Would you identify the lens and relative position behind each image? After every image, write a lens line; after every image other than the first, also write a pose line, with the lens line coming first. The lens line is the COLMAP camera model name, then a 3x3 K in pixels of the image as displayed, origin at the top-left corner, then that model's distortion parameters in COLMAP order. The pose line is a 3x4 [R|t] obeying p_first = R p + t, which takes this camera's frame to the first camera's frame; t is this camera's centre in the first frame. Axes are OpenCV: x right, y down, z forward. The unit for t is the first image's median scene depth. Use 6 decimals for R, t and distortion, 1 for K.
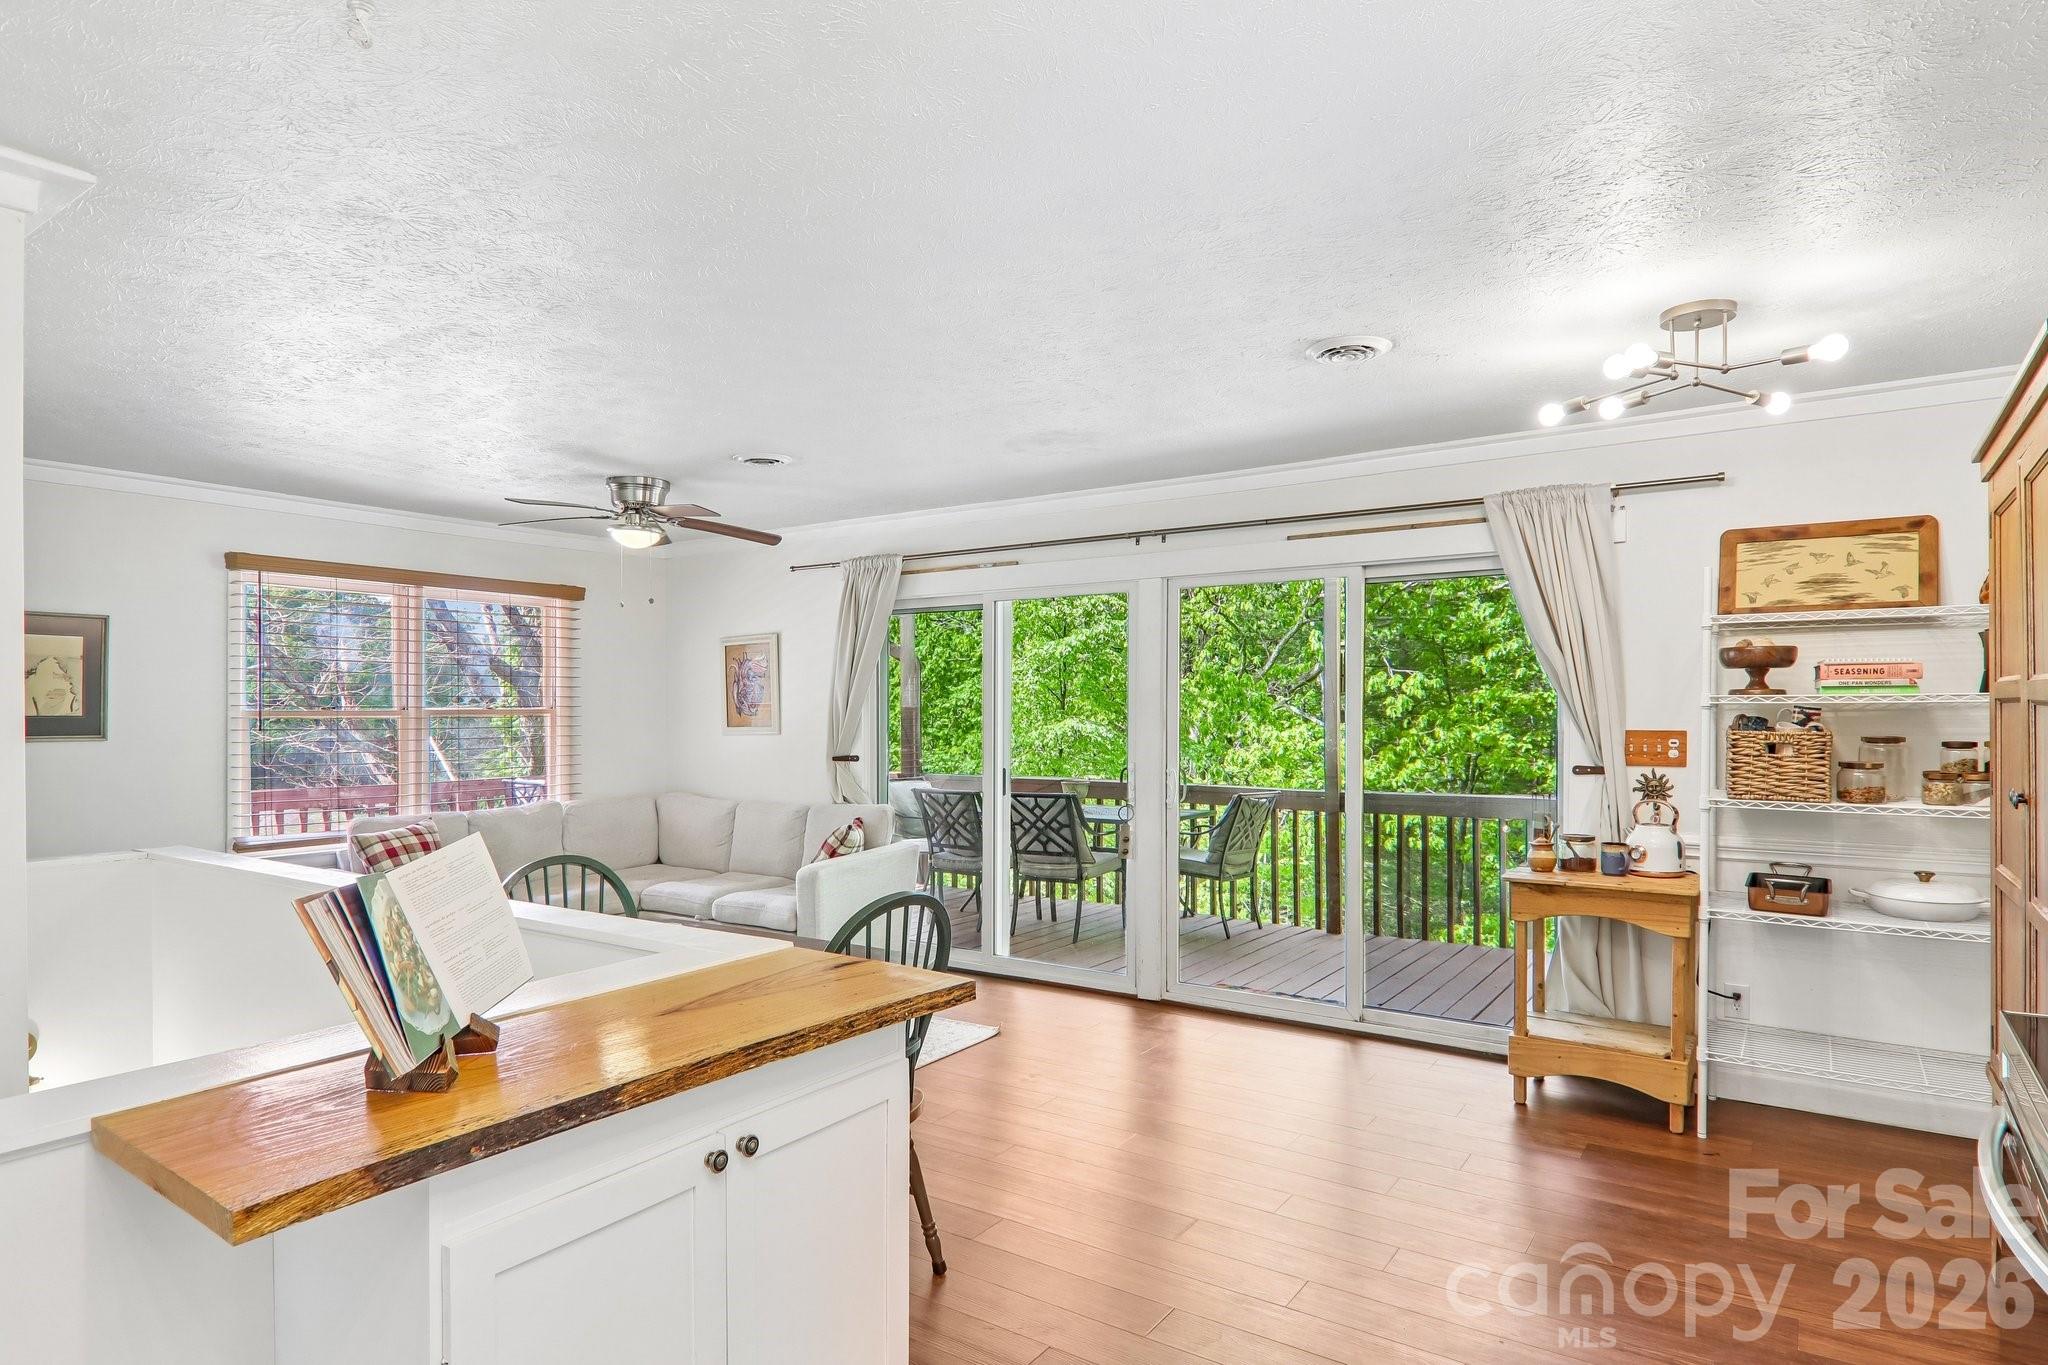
lens RADIAL K [[1144.3, 0, 1012.3], [0, 1144.3, 702.3], [0, 0, 1]] dist [0.001335, -0.016125]
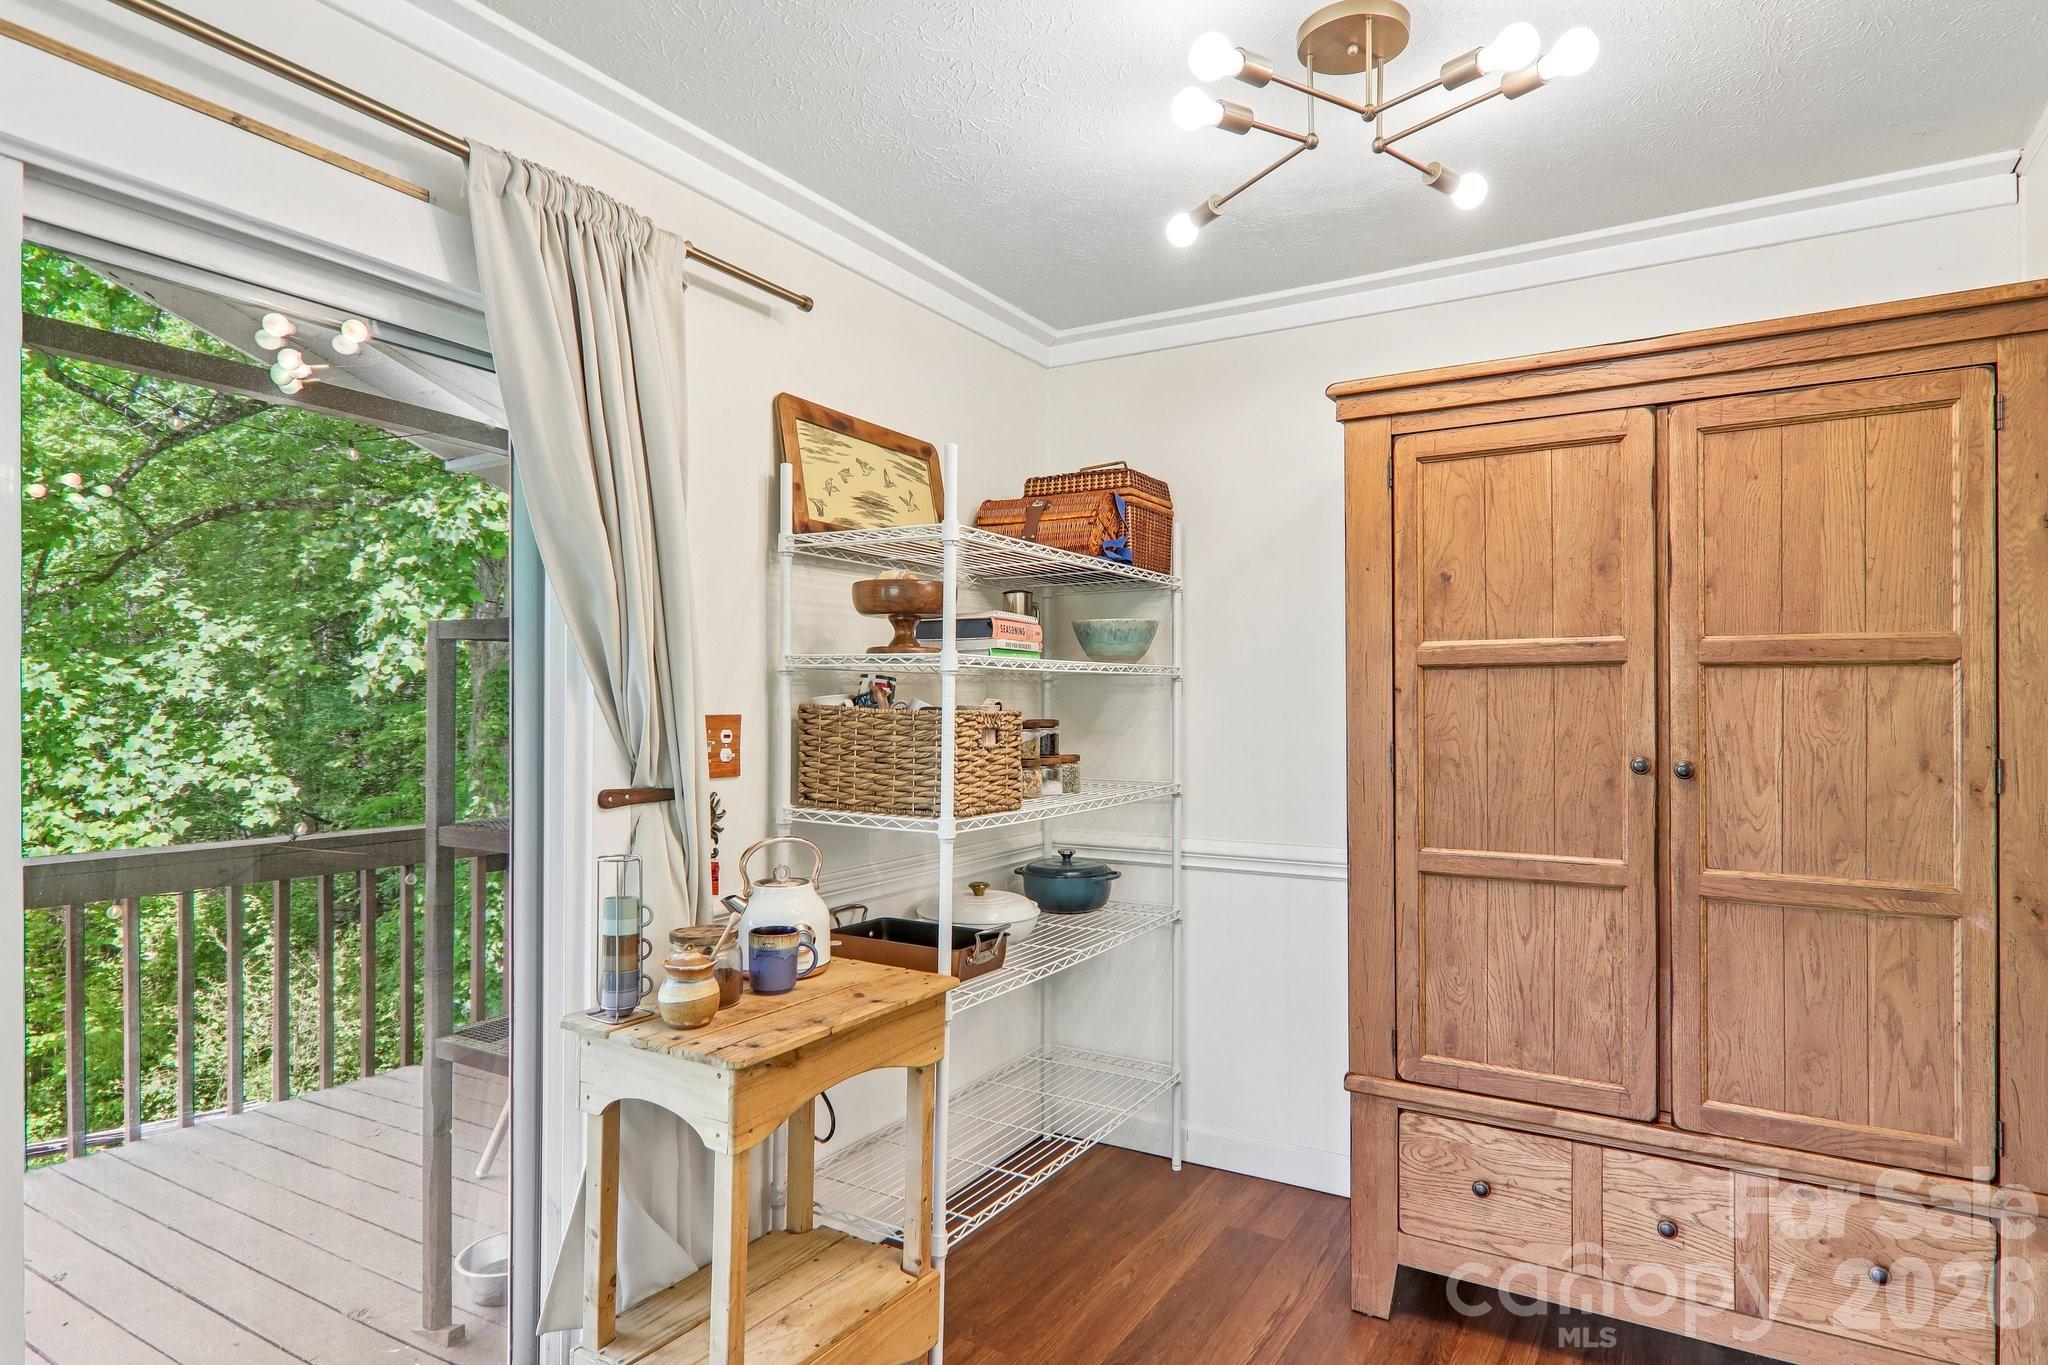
lens RADIAL K [[1144.3, 0, 1004.8], [0, 1144.3, 684.6], [0, 0, 1]] dist [0.001335, -0.016125]
pose [[-0.073091, 0.019626, 0.997132, -0.002914], [-0.000835, 0.999805, -0.019740, 0.013926], [-0.997325, -0.002275, -0.073060, 0.612448]]
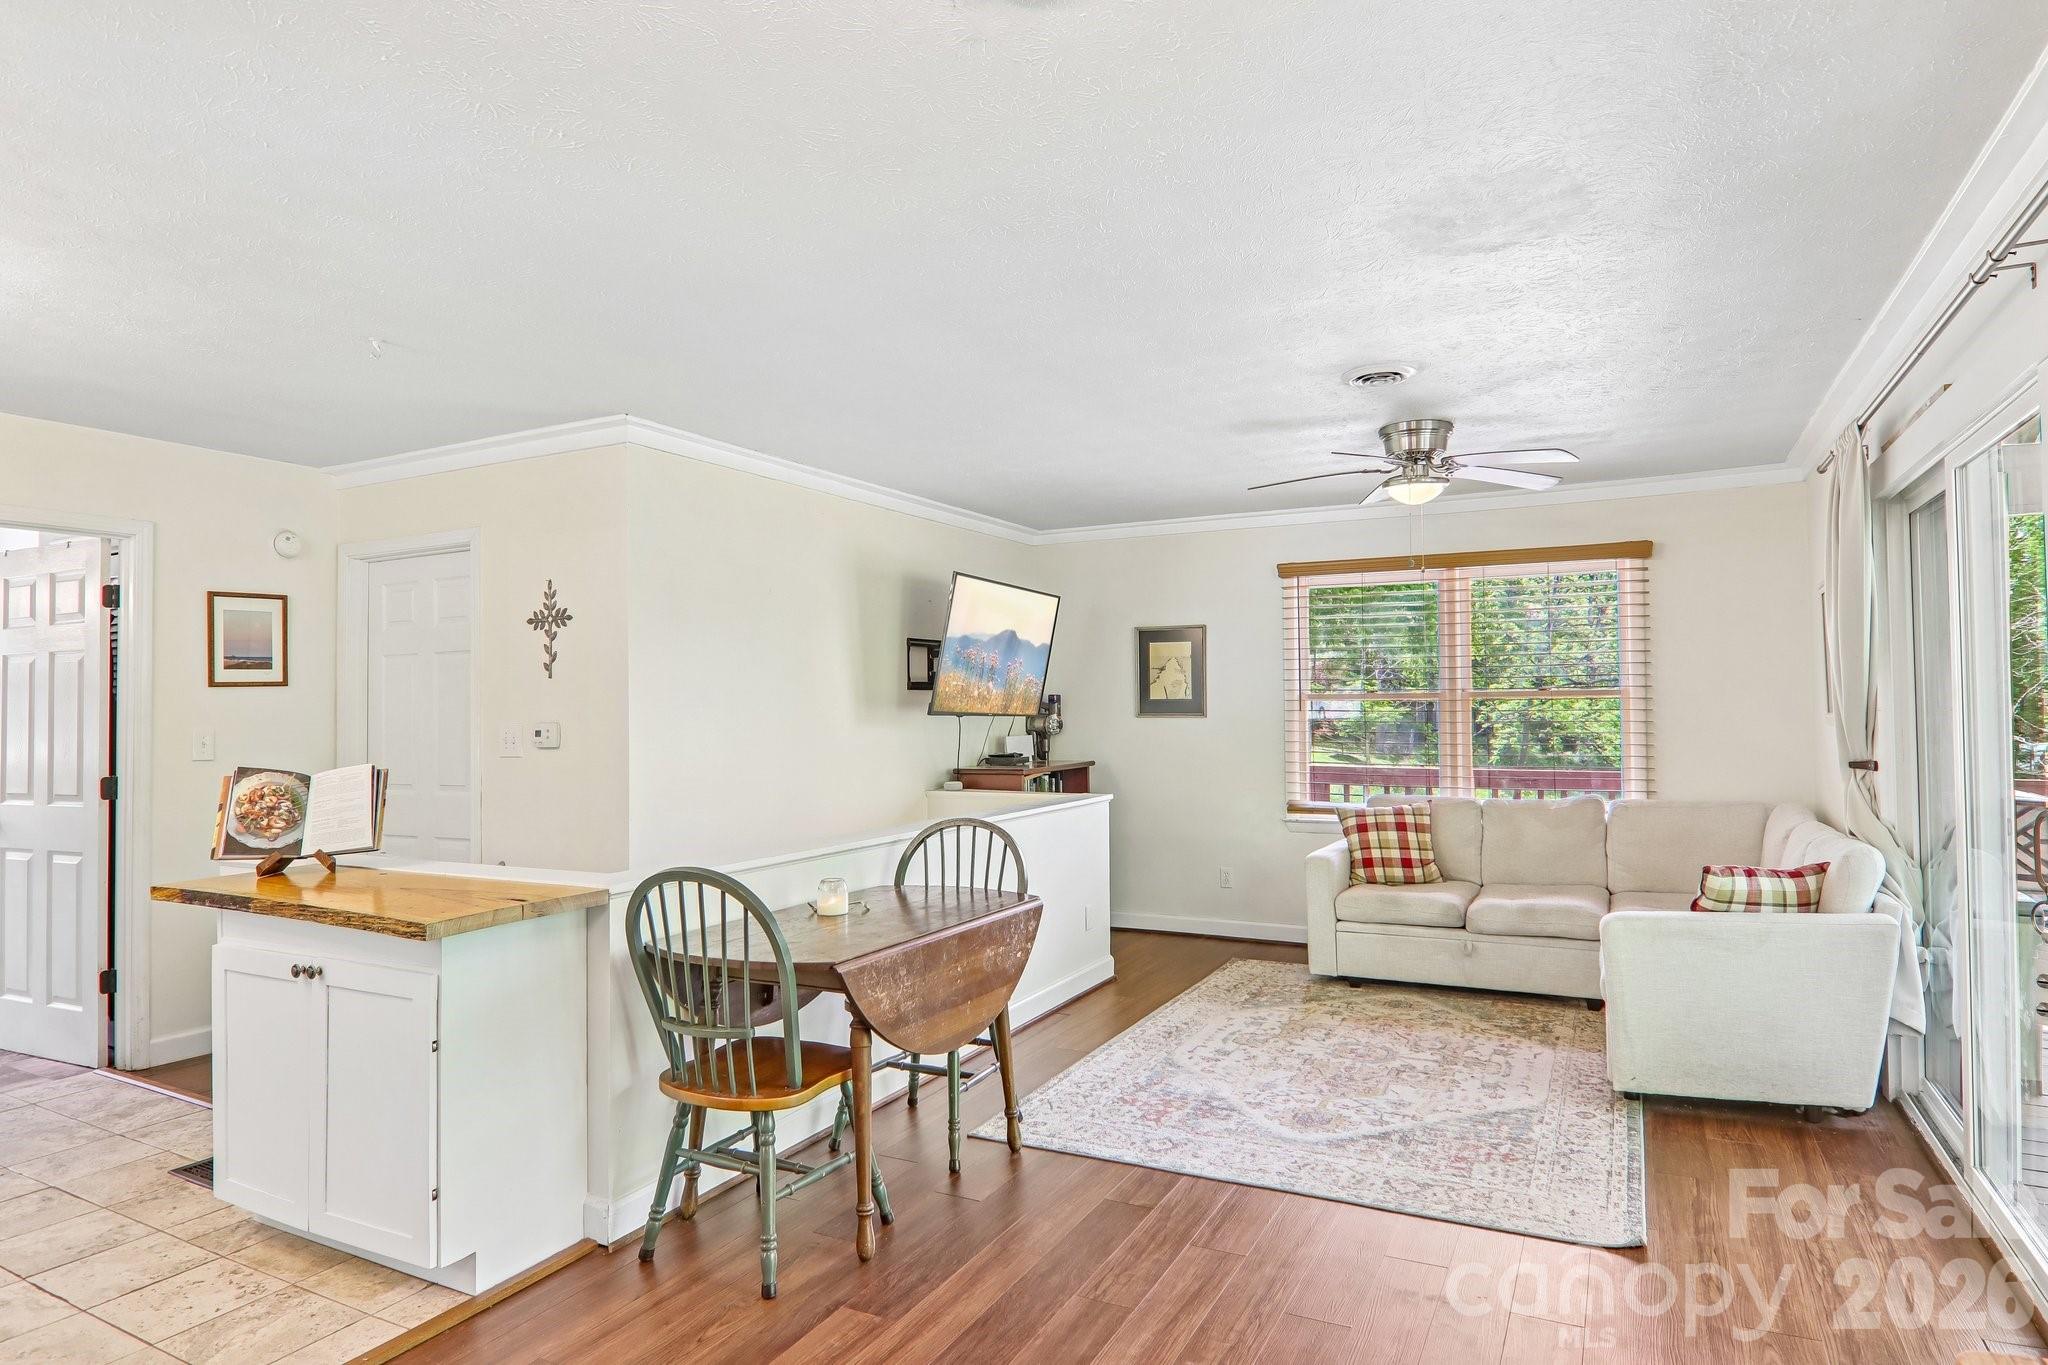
lens RADIAL K [[1144.3, 0, 1044.2], [0, 1144.3, 677.2], [0, 0, 1]] dist [0.001335, -0.016125]
pose [[0.145289, -0.020918, -0.989168, 0.419352], [0.010770, 0.999751, -0.019560, 0.009511], [0.989331, -0.007812, 0.145478, 0.514052]]
